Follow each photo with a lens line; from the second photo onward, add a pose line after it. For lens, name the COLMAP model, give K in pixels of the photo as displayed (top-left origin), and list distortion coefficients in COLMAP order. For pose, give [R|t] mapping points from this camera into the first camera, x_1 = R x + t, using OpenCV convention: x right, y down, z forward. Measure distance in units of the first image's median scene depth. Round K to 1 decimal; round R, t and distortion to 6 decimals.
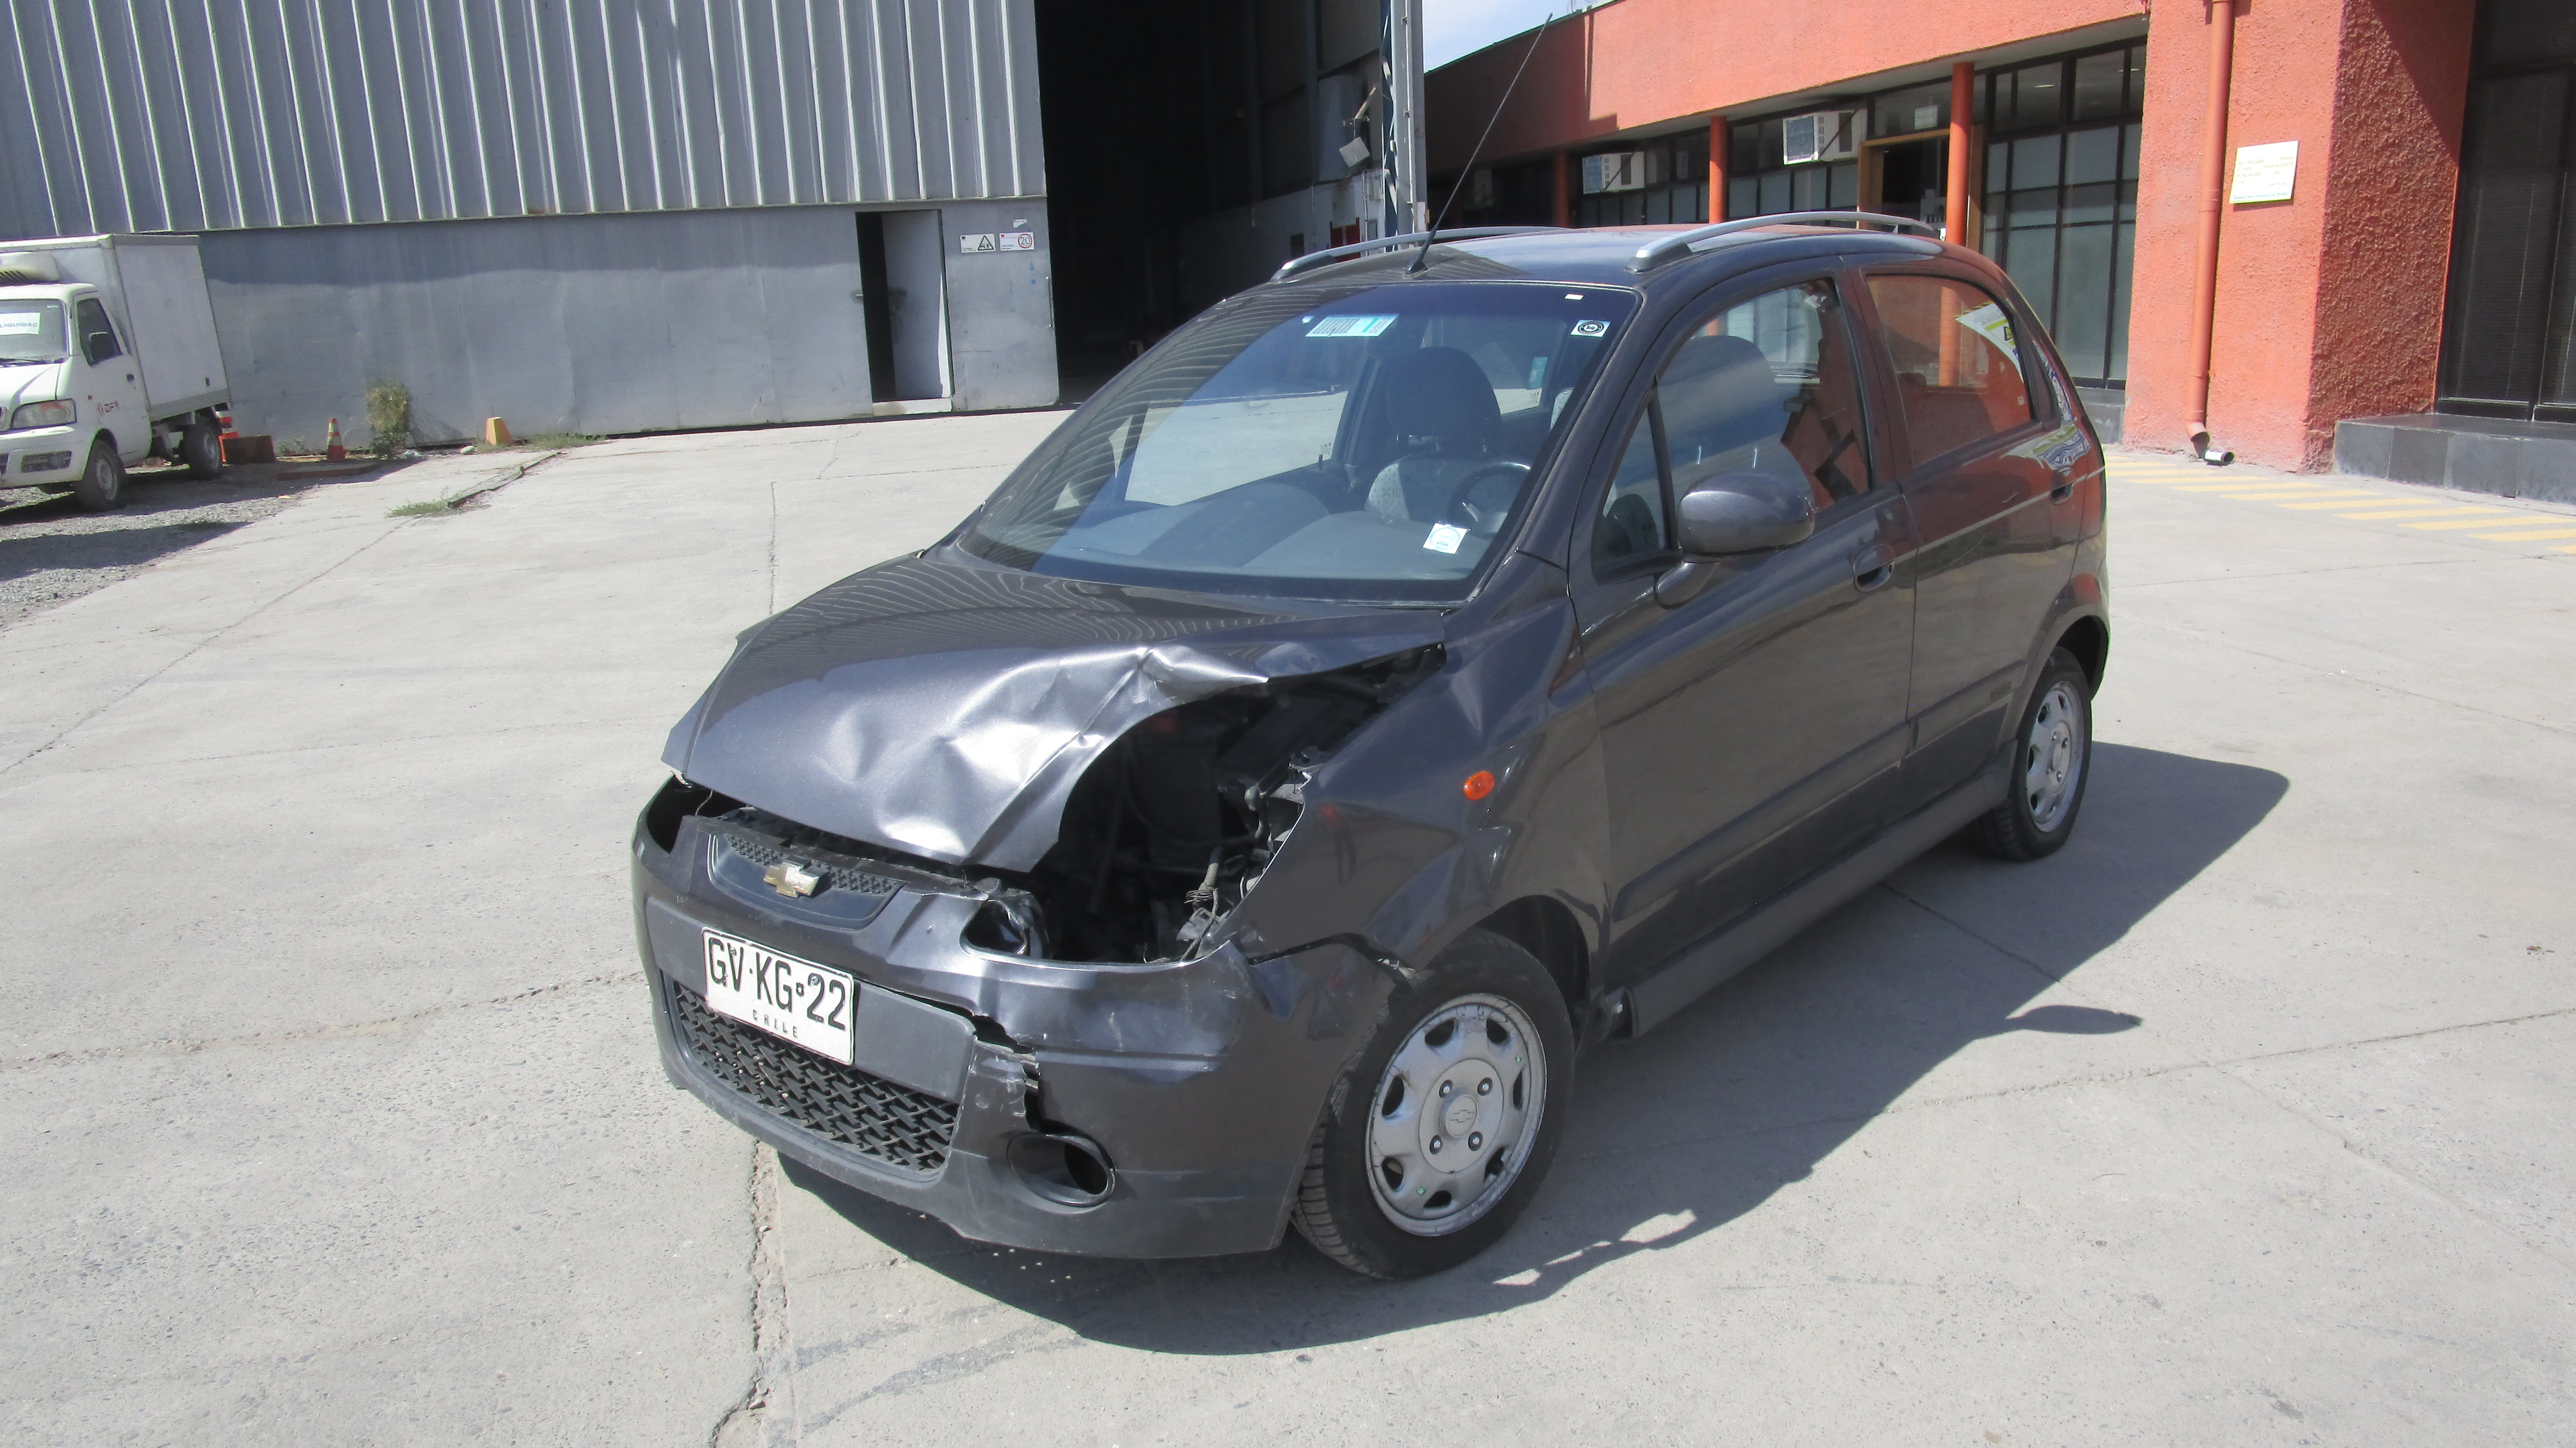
lens RADIAL K [[1858.5, 0, 1276.5], [0, 1858.5, 721.7], [0, 0, 1]] dist [-0.025242, 0.022109]
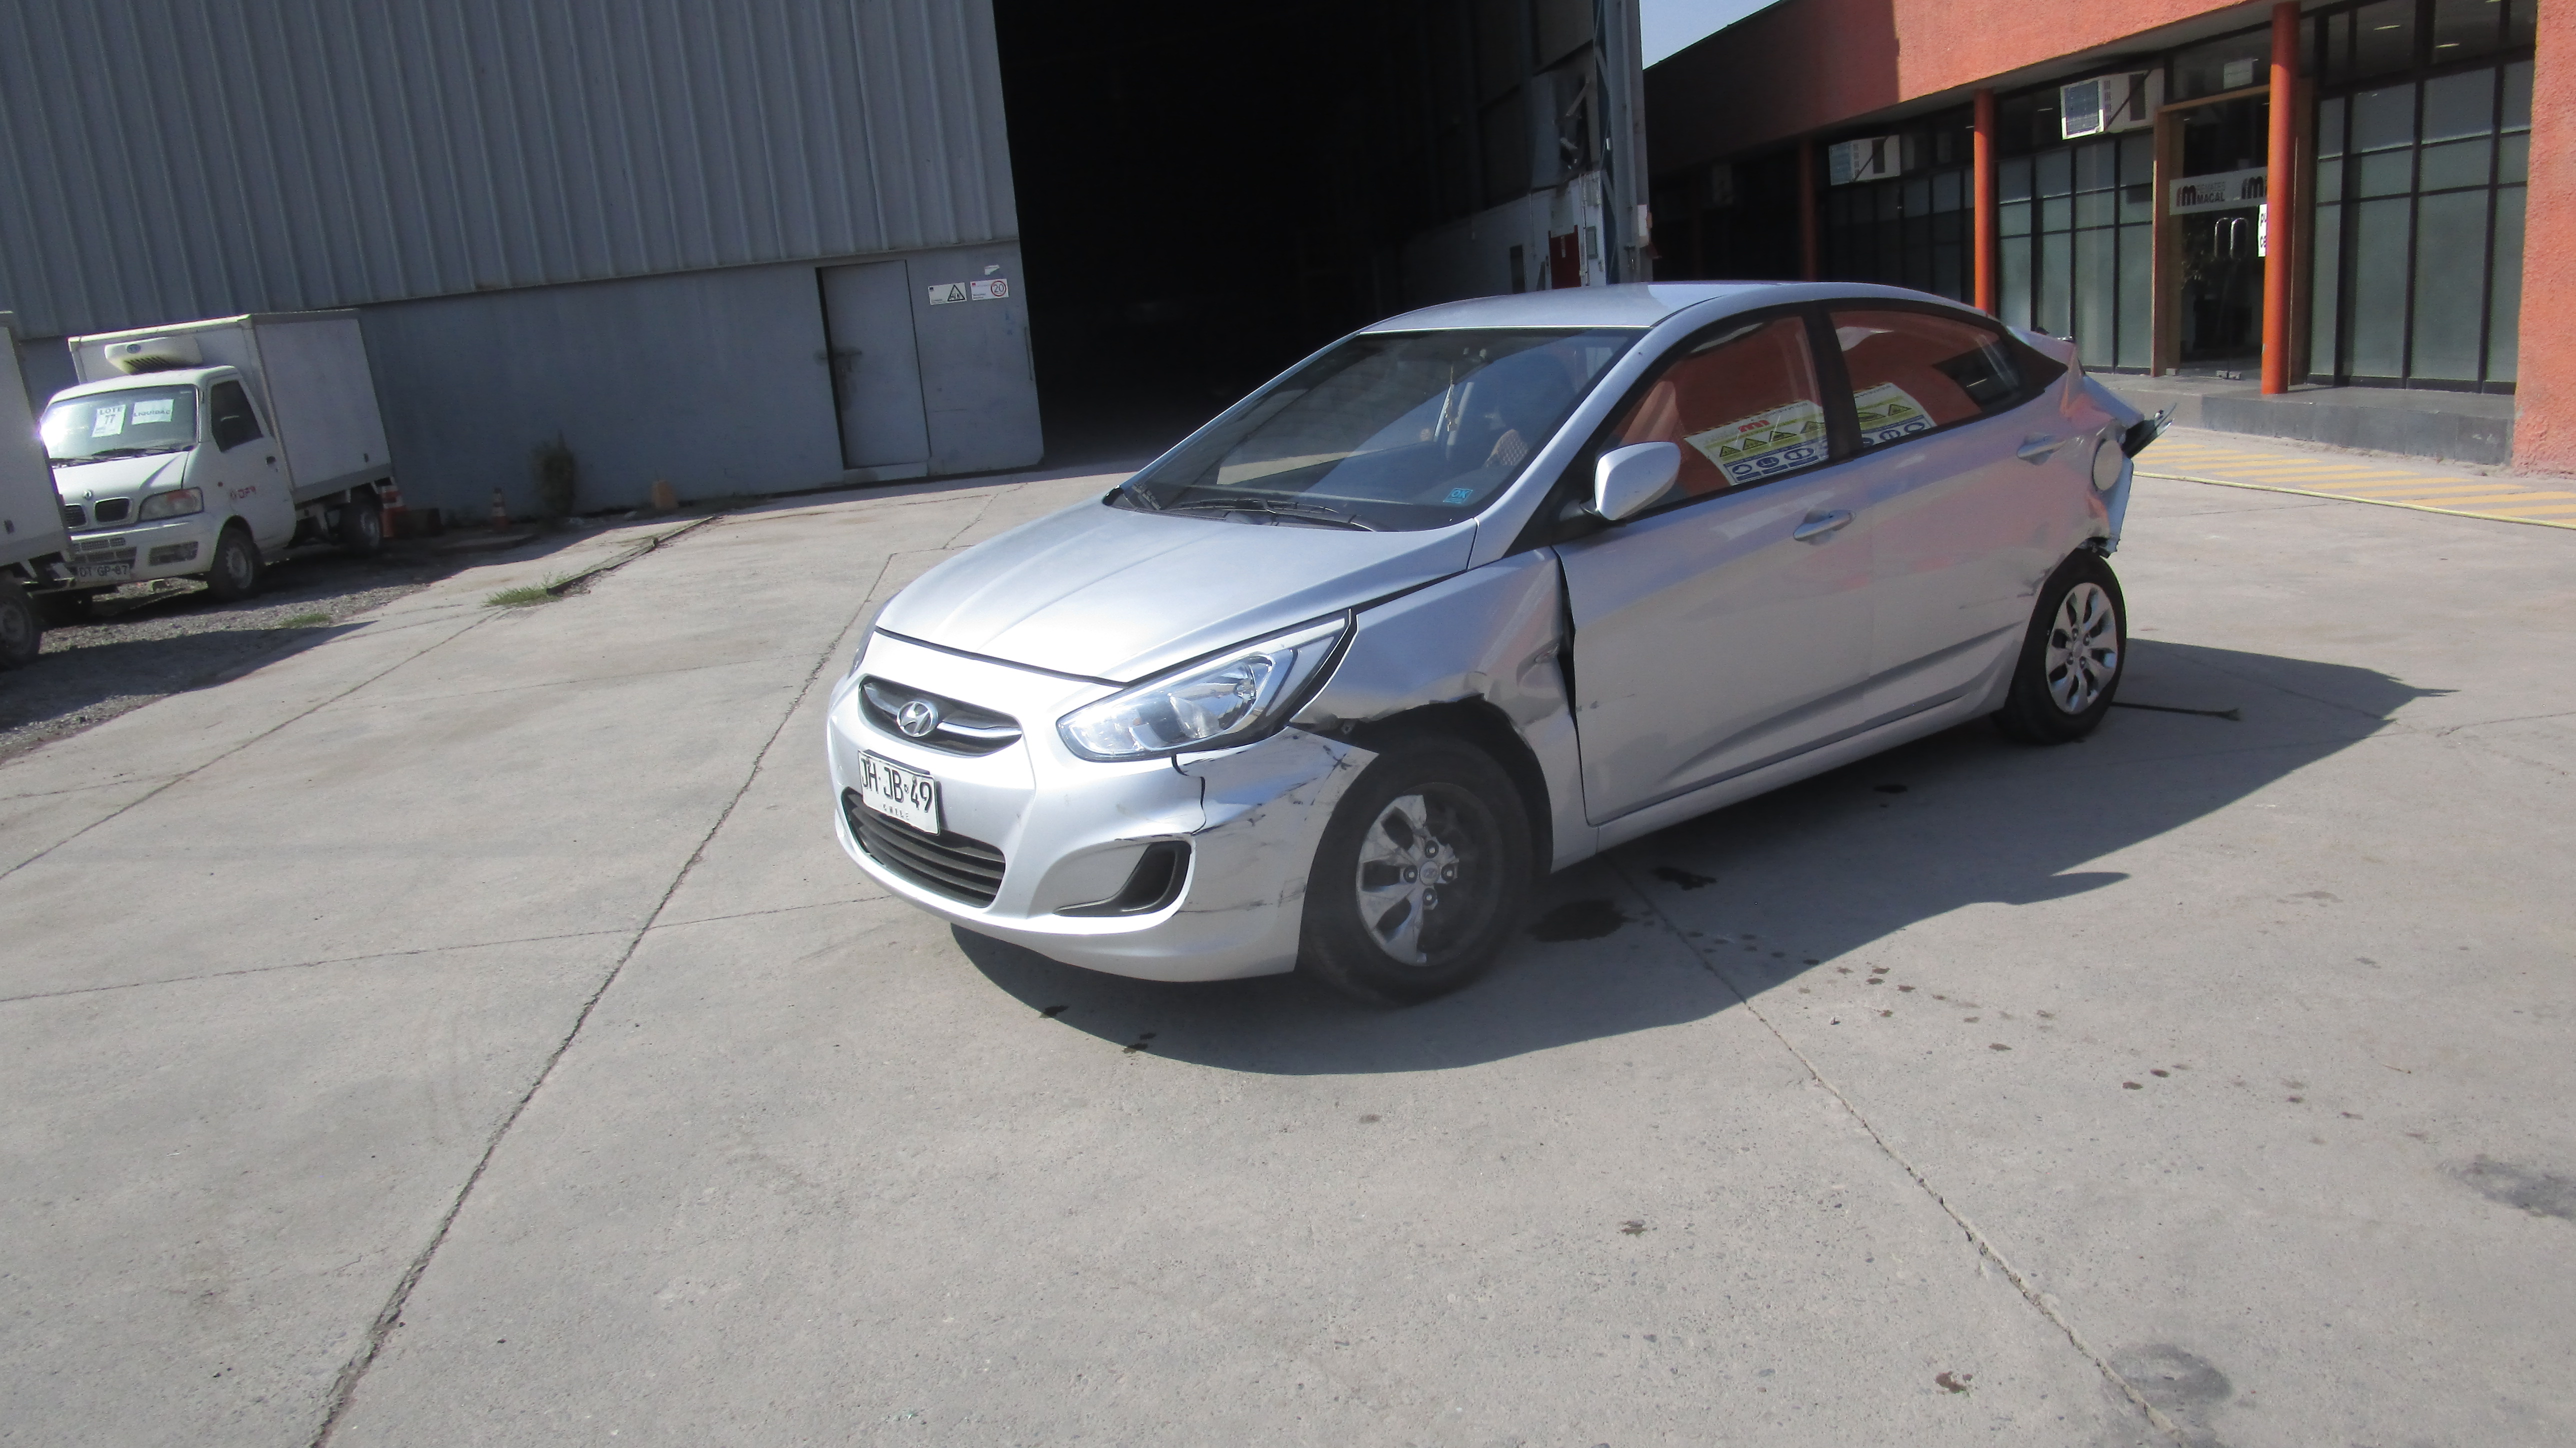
lens RADIAL K [[1836.6, 0, 1278.8], [0, 1836.6, 726.7], [0, 0, 1]] dist [-0.022702, 0.008538]
pose [[0.989331, -0.013716, -0.145040, 0.041762], [0.013465, 0.999906, -0.002714, -0.039050], [0.145063, 0.000732, 0.989422, 0.137114]]
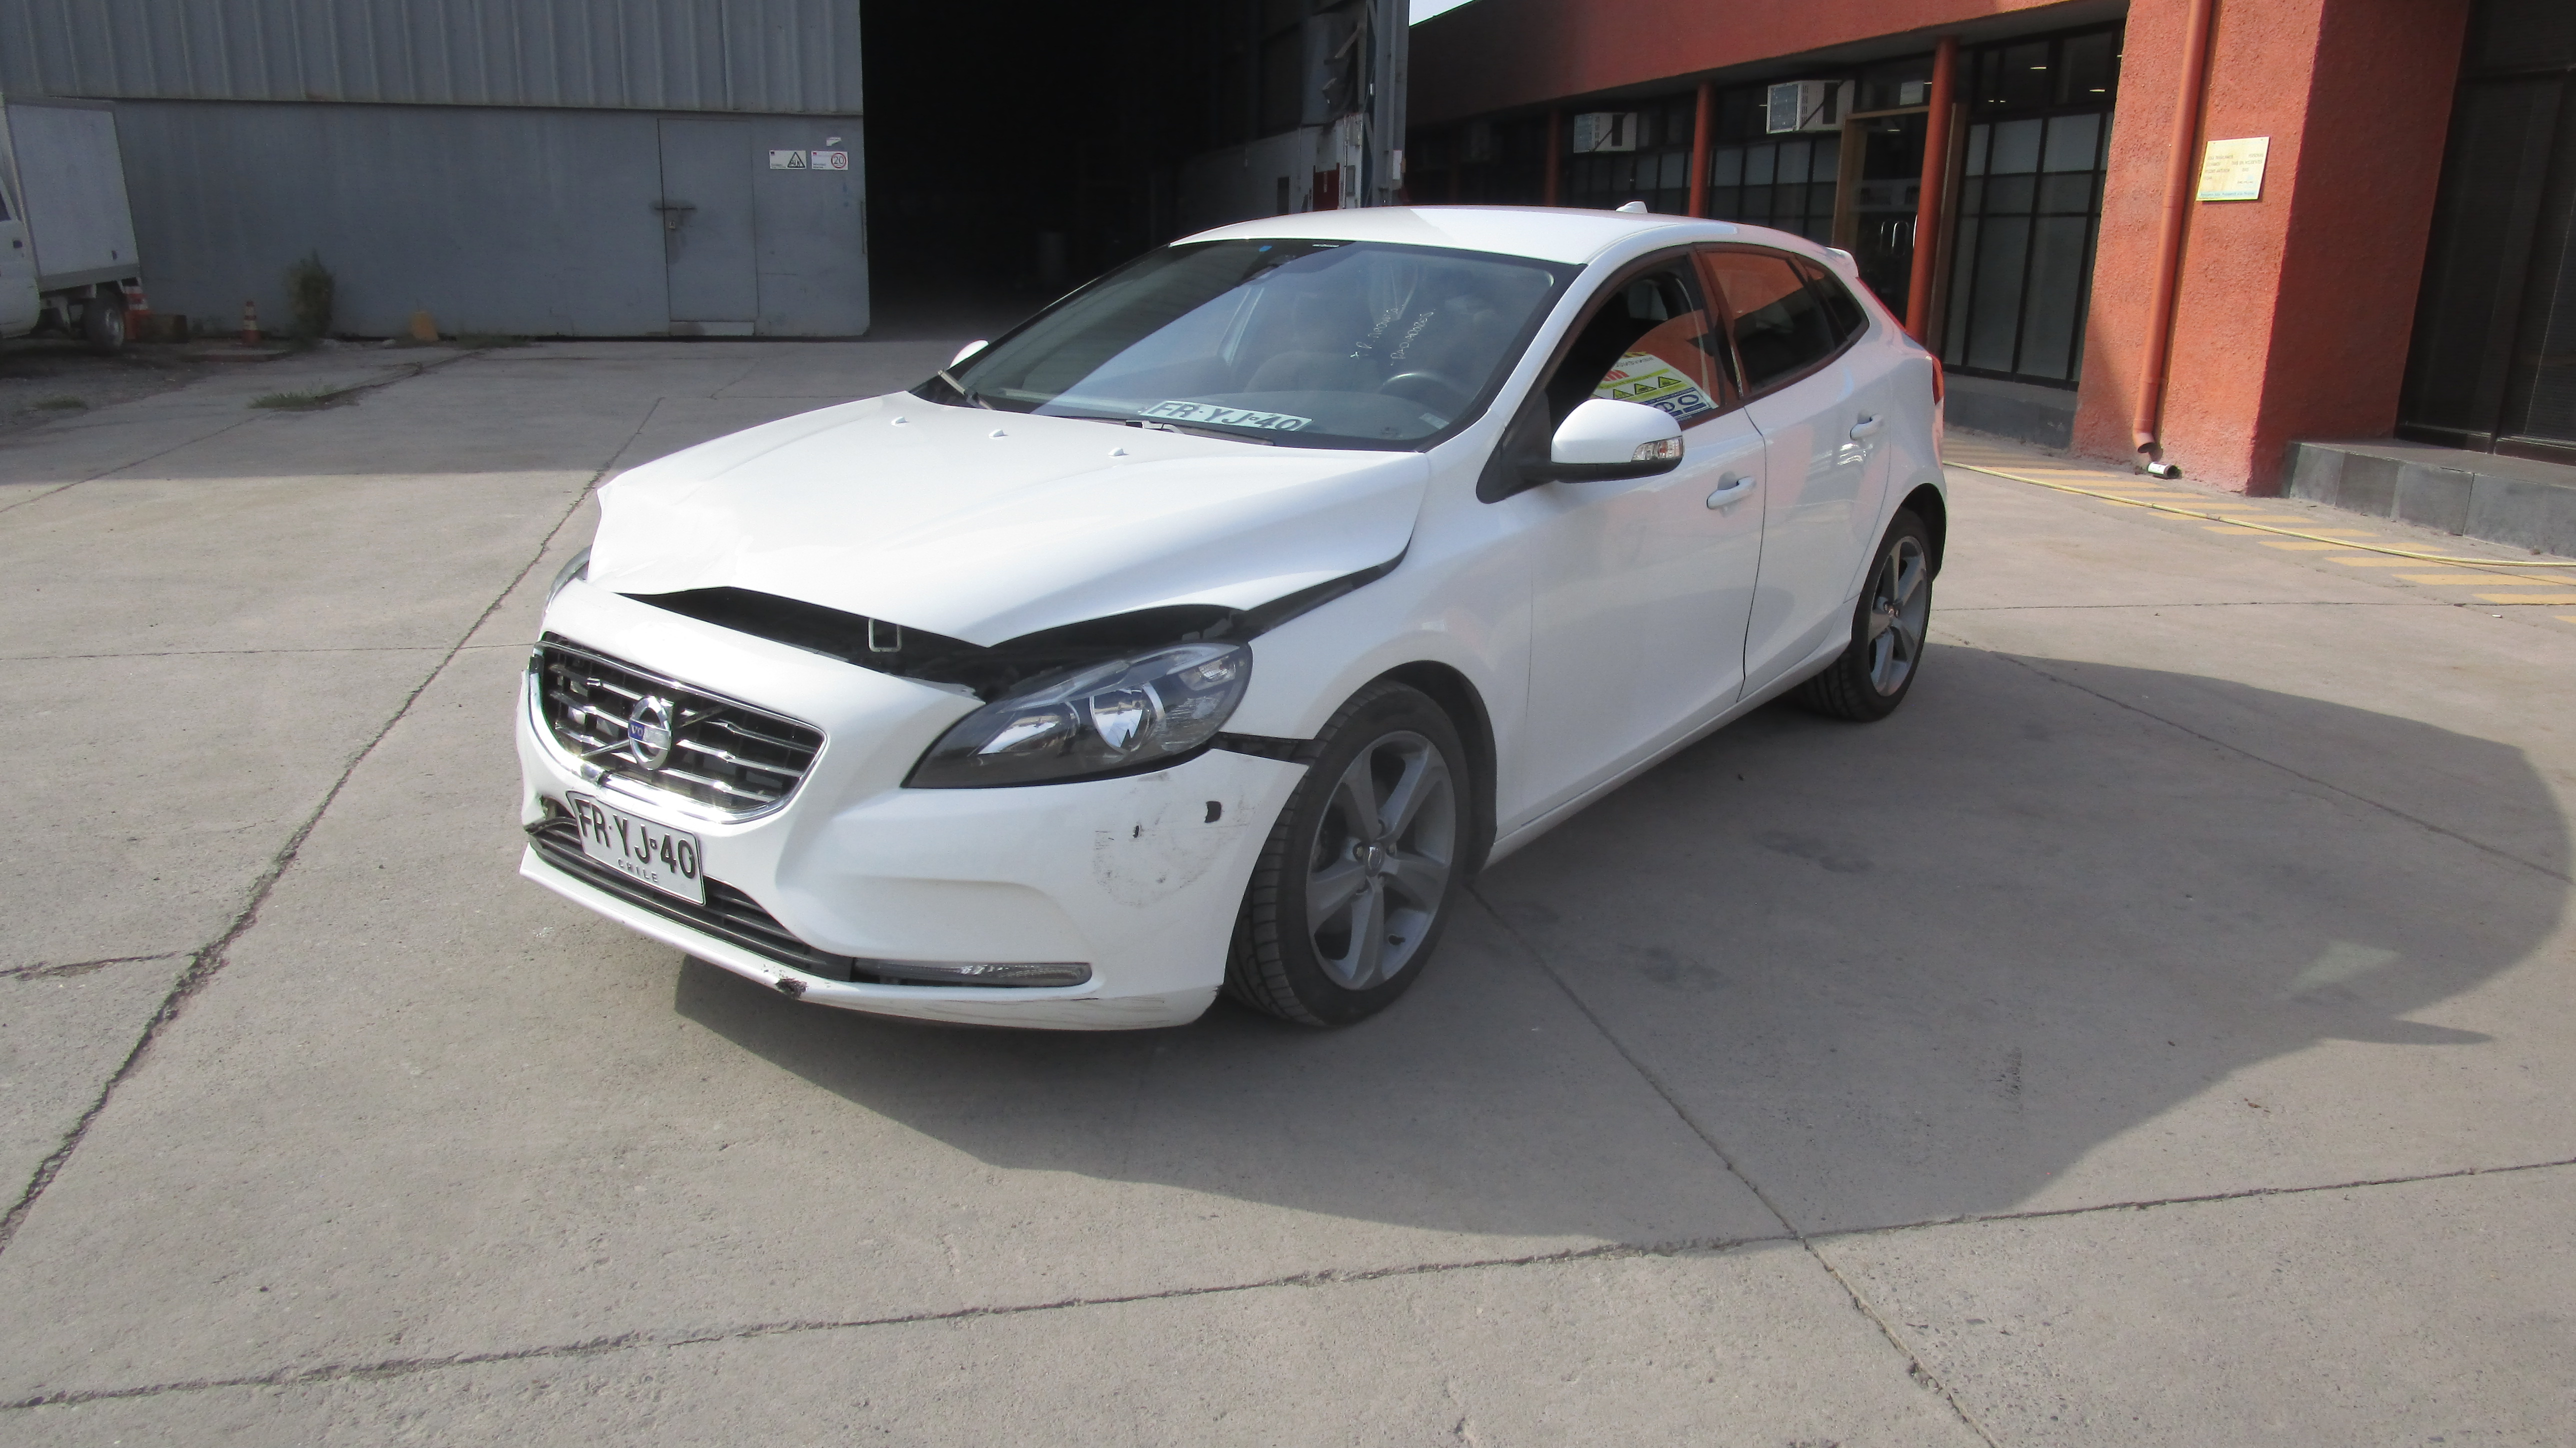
lens RADIAL K [[1849.5, 0, 1277.9], [0, 1849.5, 724.1], [0, 0, 1]] dist [-0.024738, 0.019244]
pose [[0.997745, 0.066639, -0.008058, 0.062612], [-0.066371, 0.997347, 0.029901, -0.010317], [0.010029, -0.029299, 0.999520, 0.045558]]
